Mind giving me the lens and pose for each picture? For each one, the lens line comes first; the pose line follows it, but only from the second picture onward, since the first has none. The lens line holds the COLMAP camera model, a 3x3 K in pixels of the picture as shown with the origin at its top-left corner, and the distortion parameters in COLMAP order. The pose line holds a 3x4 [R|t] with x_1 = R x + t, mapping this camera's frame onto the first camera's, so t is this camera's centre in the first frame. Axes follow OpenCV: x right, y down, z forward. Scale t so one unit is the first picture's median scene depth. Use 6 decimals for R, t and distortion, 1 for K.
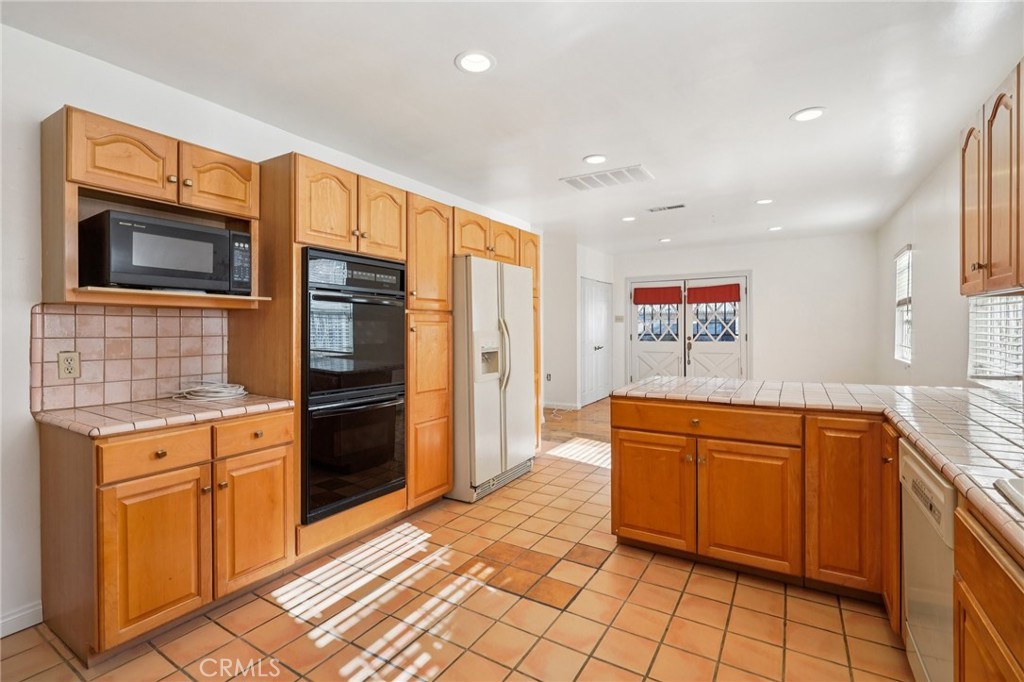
lens RADIAL K [[469.7, 0, 506.8], [0, 469.7, 332.9], [0, 0, 1]] dist [-0.011339, -0.000924]
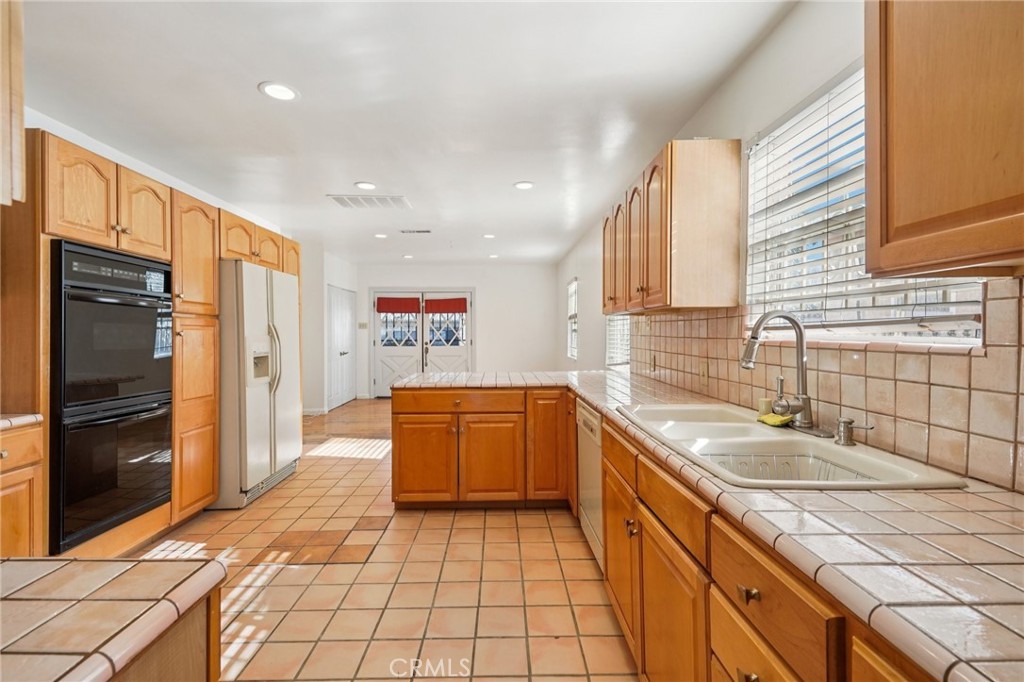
lens RADIAL K [[469.7, 0, 507.9], [0, 469.7, 339.5], [0, 0, 1]] dist [-0.011339, -0.000924]
pose [[0.837807, -0.002083, 0.545962, -0.173883], [0.002854, 0.999996, -0.000565, 0.007366], [-0.545959, 0.002032, 0.837810, -0.173271]]
